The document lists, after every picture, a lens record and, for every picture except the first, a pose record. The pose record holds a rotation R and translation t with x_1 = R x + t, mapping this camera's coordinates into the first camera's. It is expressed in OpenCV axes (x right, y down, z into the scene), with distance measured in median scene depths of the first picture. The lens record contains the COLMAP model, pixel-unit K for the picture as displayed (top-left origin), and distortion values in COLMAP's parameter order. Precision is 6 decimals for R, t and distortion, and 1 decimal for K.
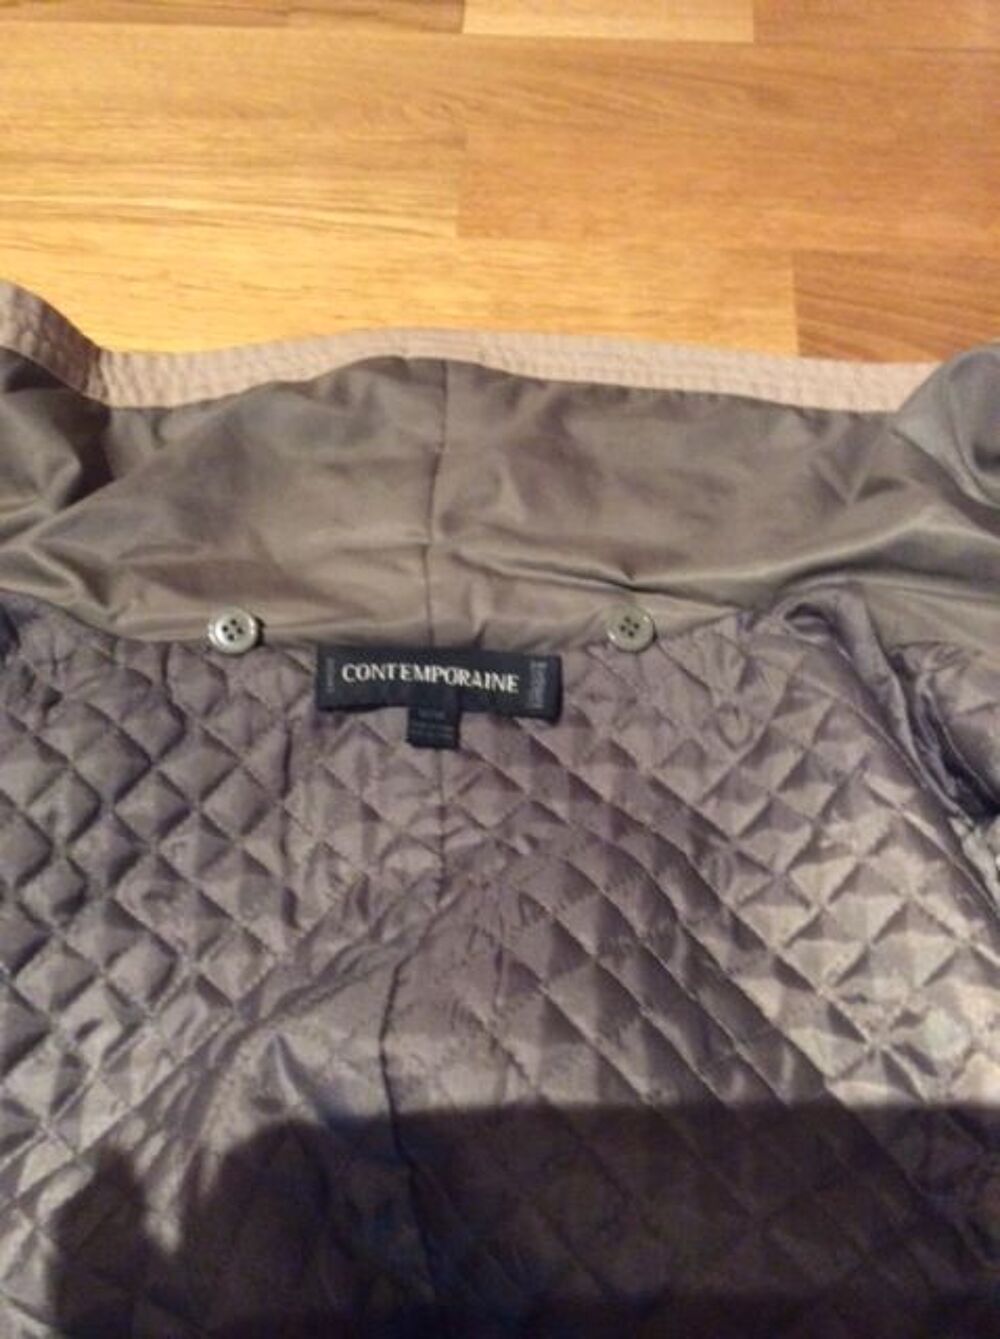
lens RADIAL K [[1263.0, 0, 501.9], [0, 1263.0, 669.5], [0, 0, 1]] dist [0.023642, 0.000000]
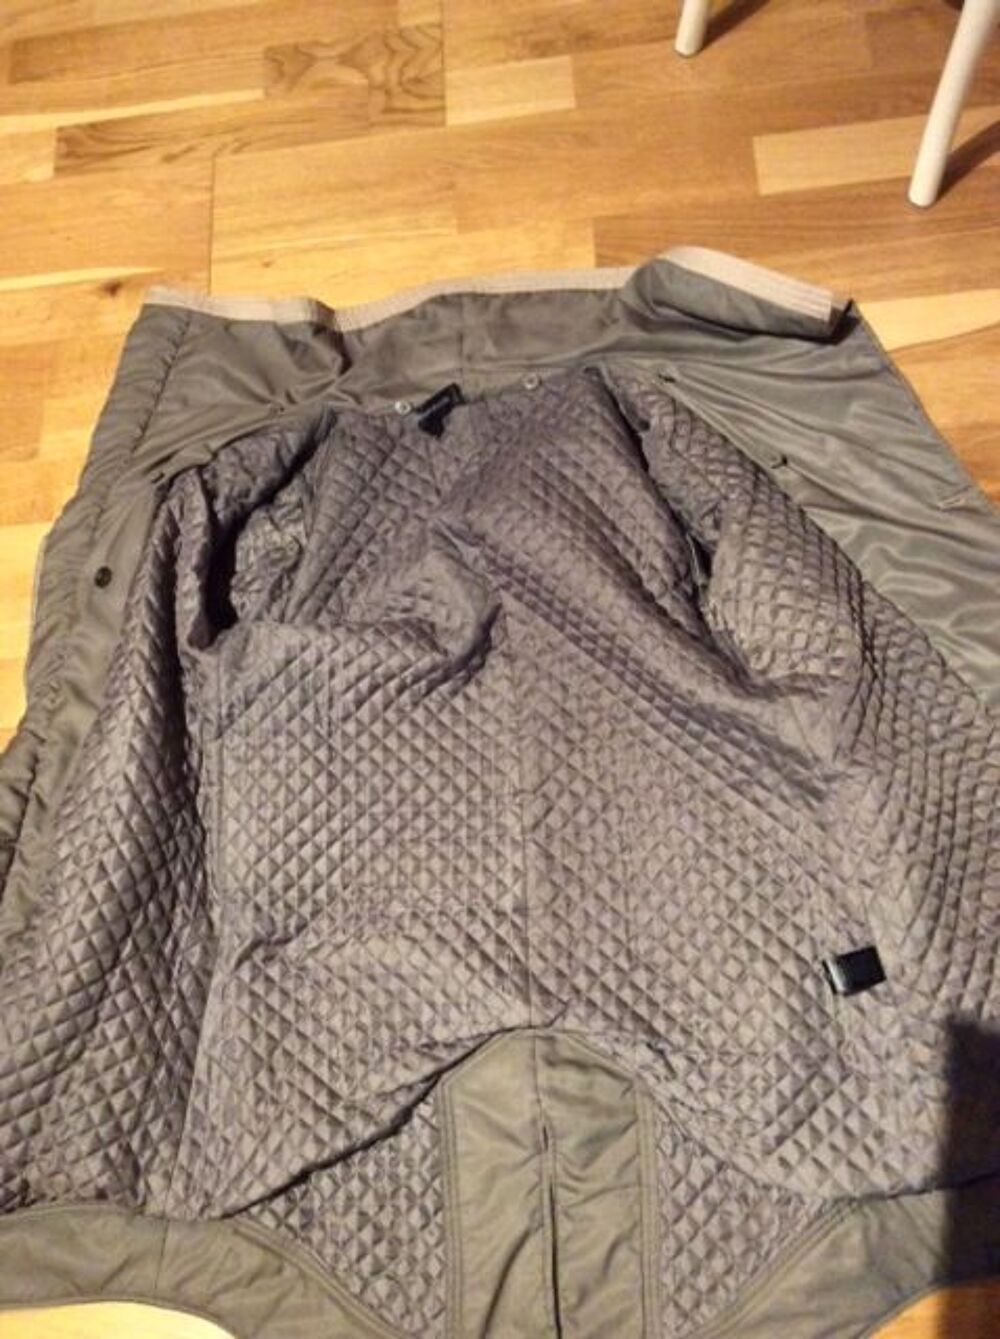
lens RADIAL K [[1263.0, 0, 501.0], [0, 1263.0, 670.4], [0, 0, 1]] dist [0.023642, 0.000000]
pose [[0.986434, -0.135803, -0.092230, 0.182671], [0.150680, 0.971986, 0.180384, 0.060703], [0.065150, -0.191834, 0.979263, -1.803832]]
